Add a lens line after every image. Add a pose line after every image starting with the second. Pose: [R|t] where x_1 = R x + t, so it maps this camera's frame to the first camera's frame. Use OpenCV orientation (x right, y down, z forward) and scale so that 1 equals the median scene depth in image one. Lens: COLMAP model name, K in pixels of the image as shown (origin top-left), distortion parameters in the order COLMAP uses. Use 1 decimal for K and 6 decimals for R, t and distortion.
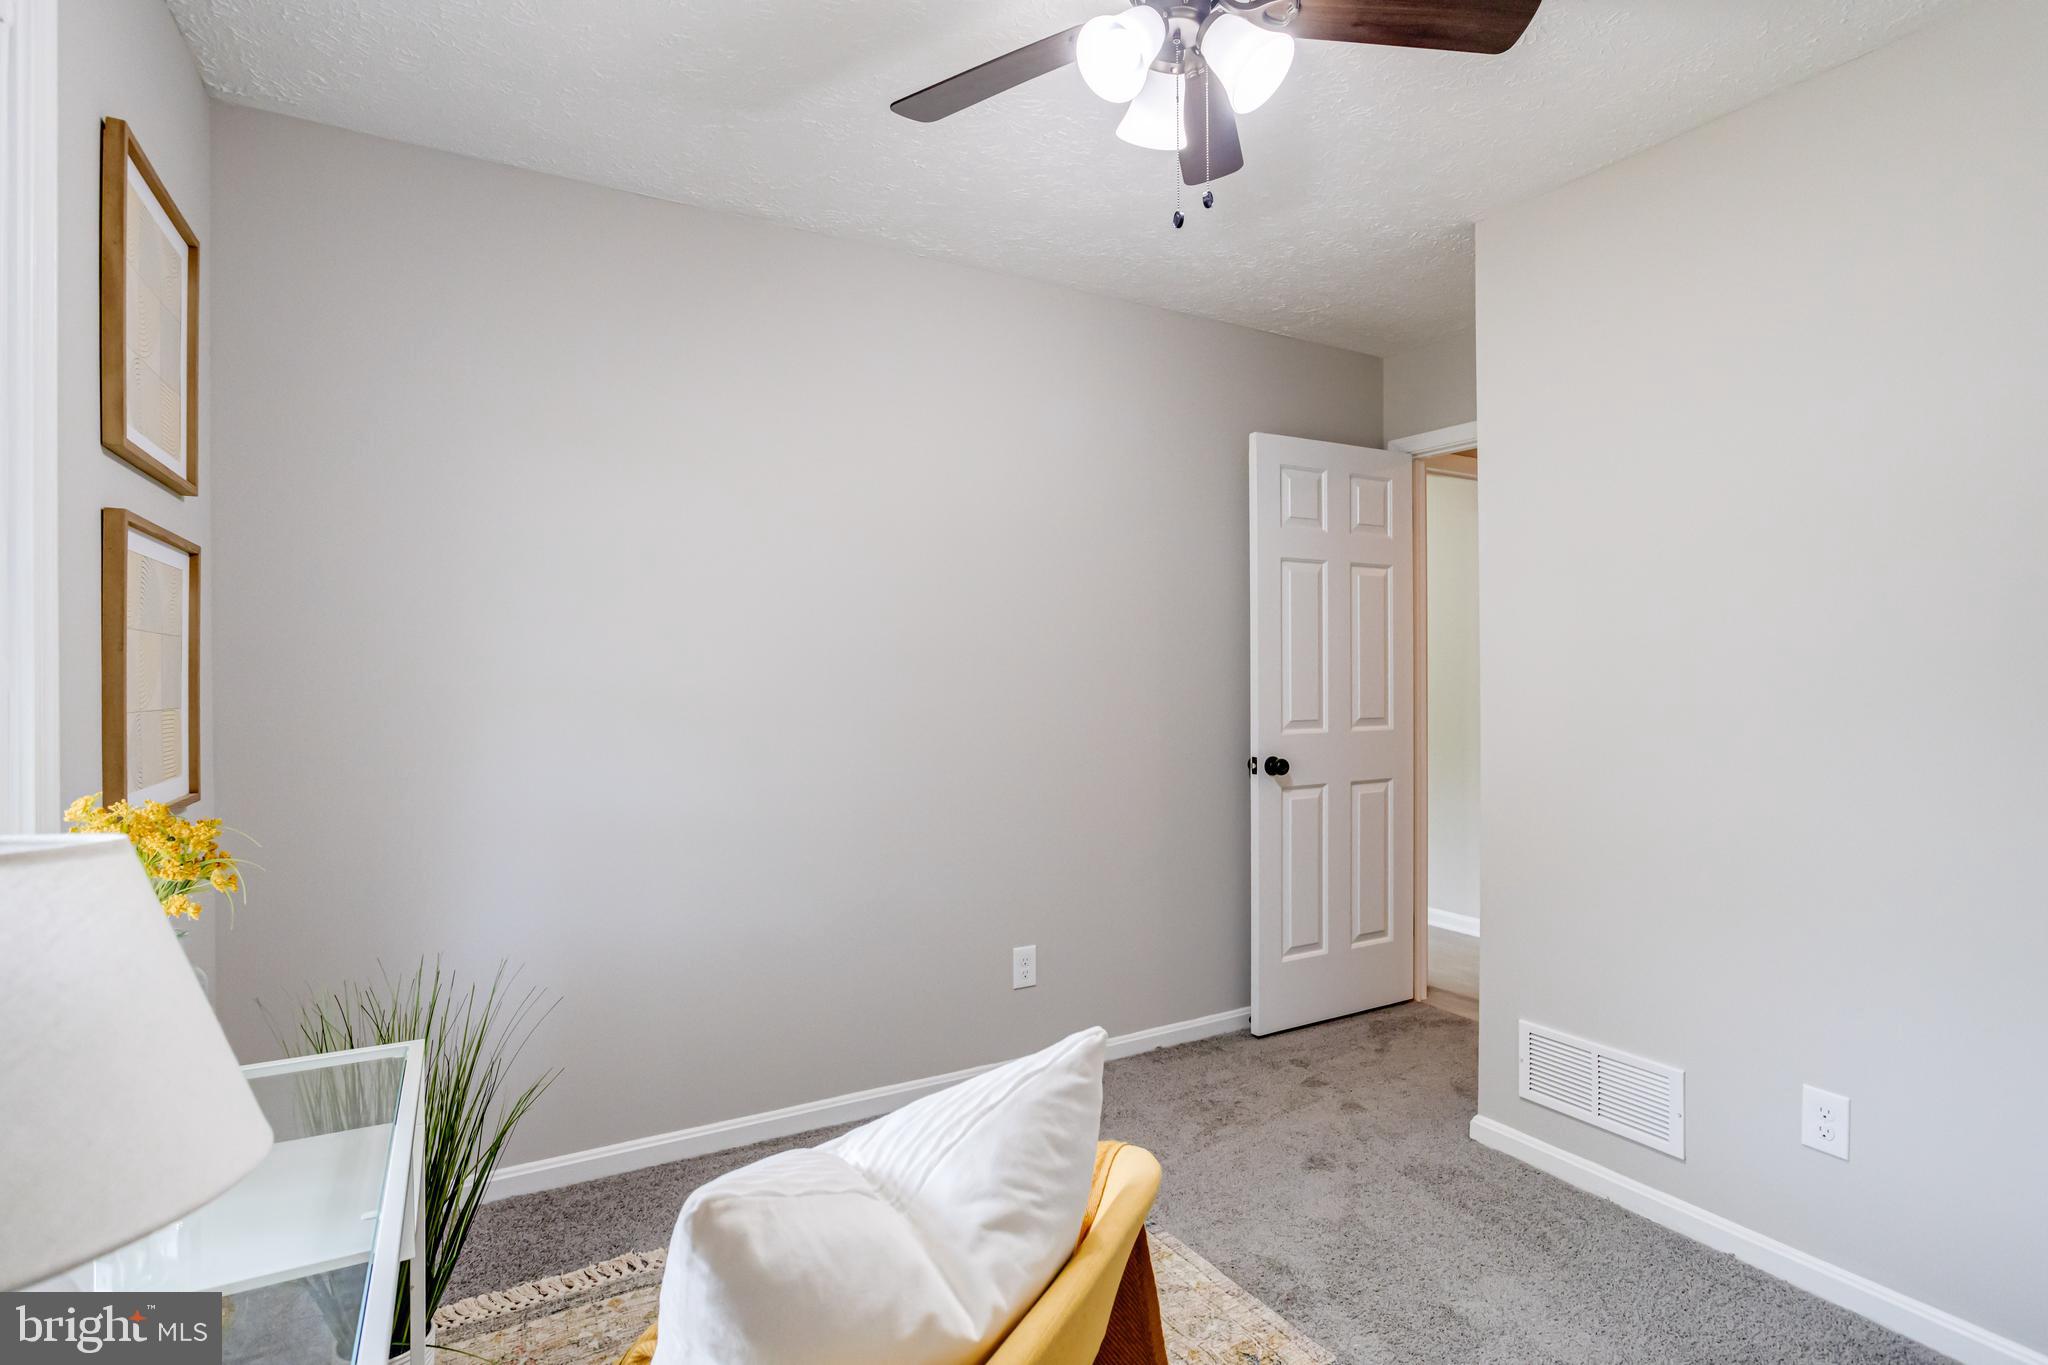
lens RADIAL K [[1000.9, 0, 997.0], [0, 1000.9, 679.7], [0, 0, 1]] dist [-0.048254, 0.028702]
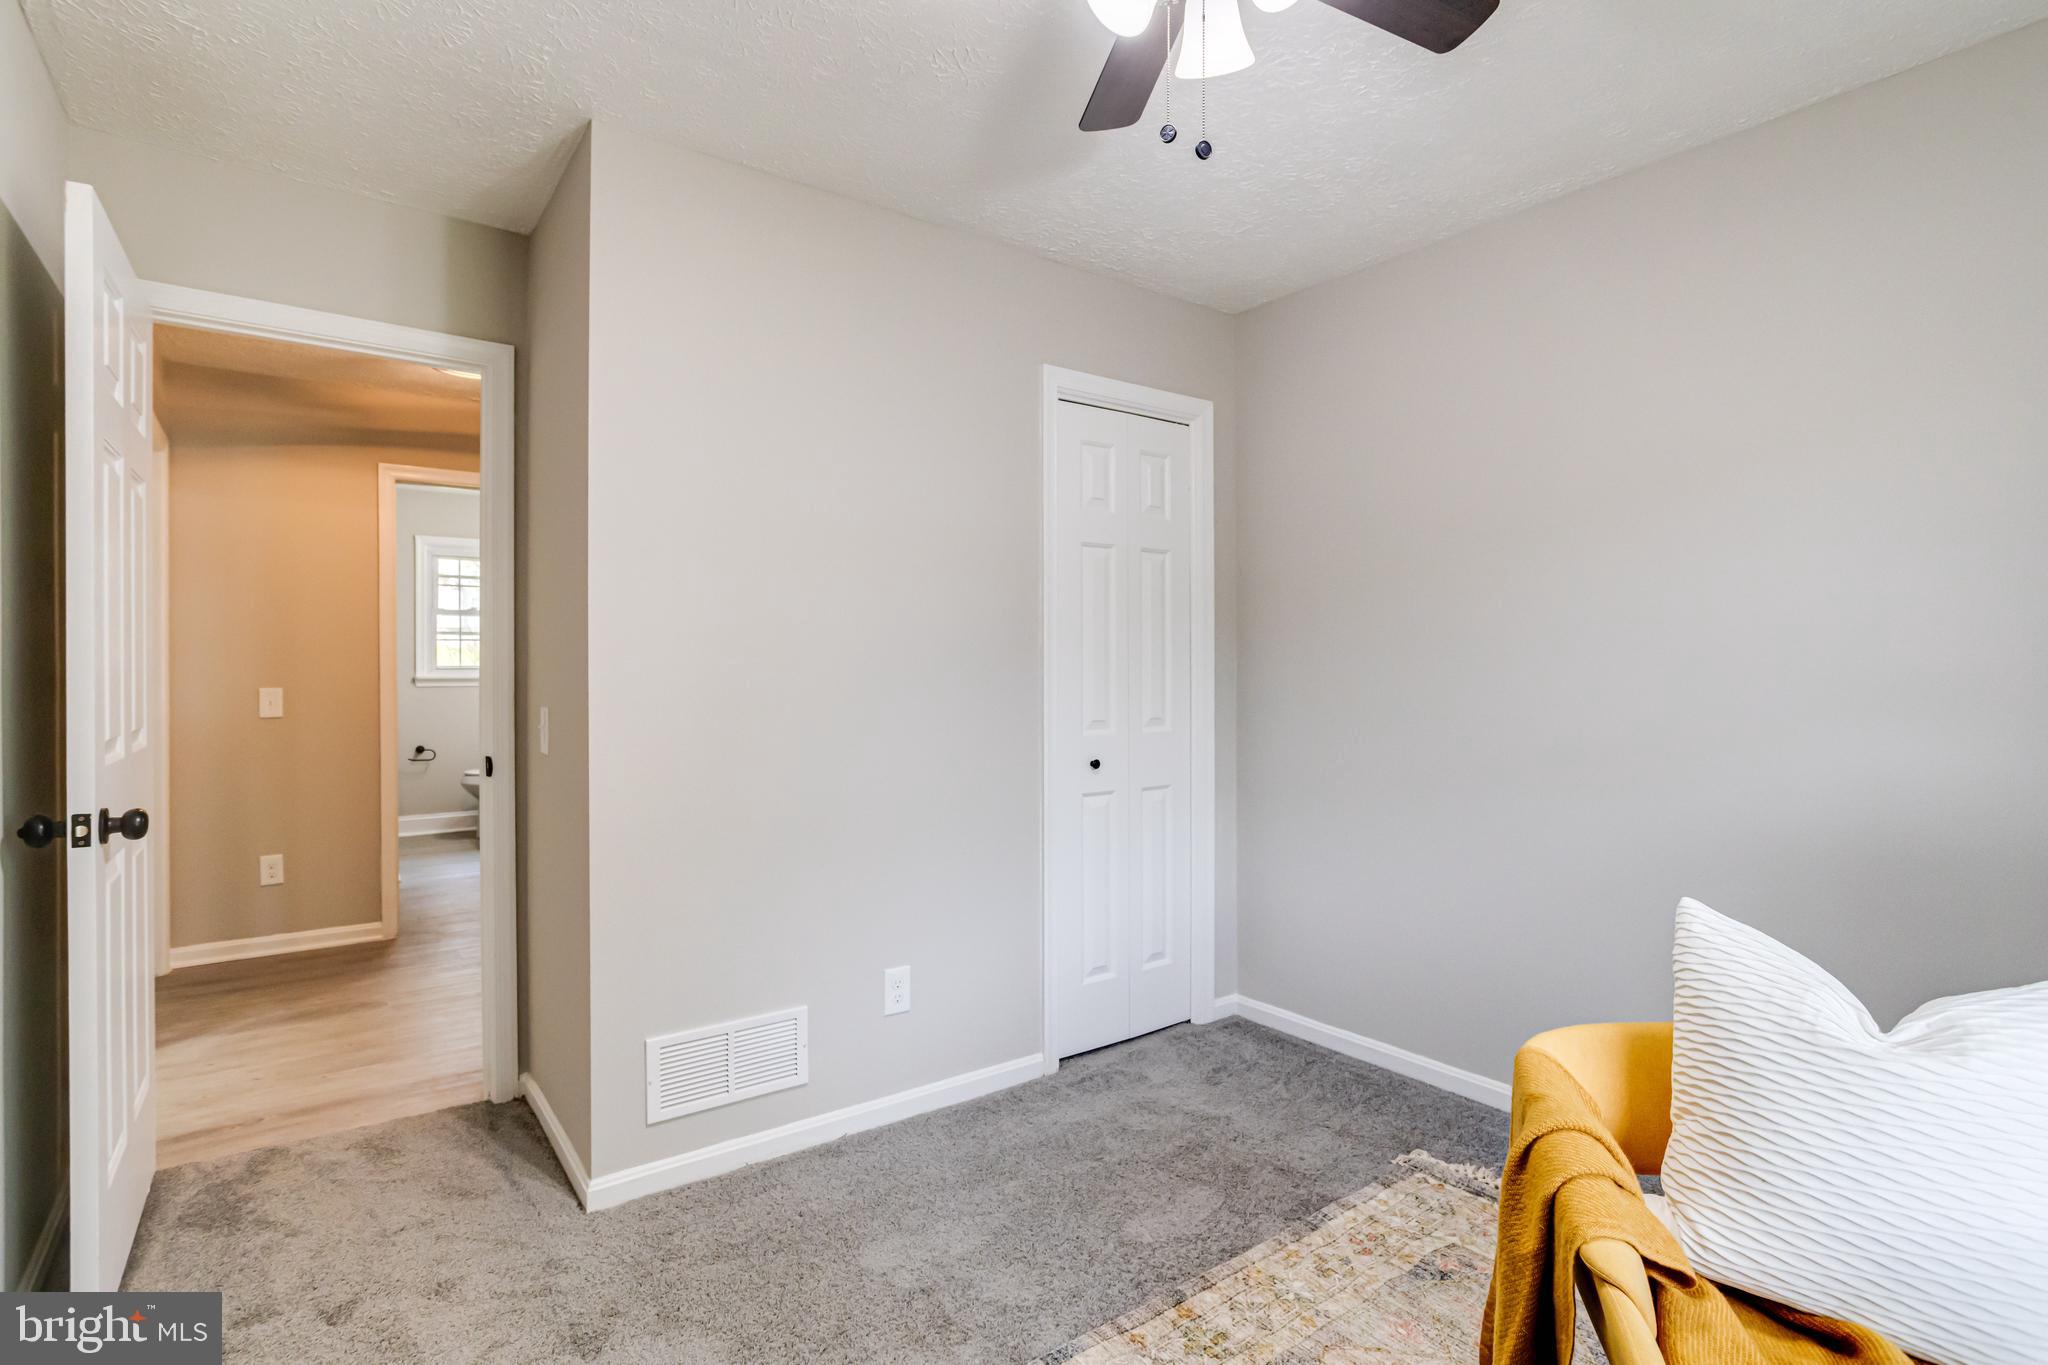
lens RADIAL K [[1000.3, 0, 1024.0], [0, 1000.3, 682.5], [0, 0, 1]] dist [0.029649, 0.000207]
pose [[-0.123838, -0.009332, 0.992259, -0.455891], [-0.000831, 0.999956, 0.009301, 0.006270], [-0.992302, 0.000327, -0.123841, 0.809020]]
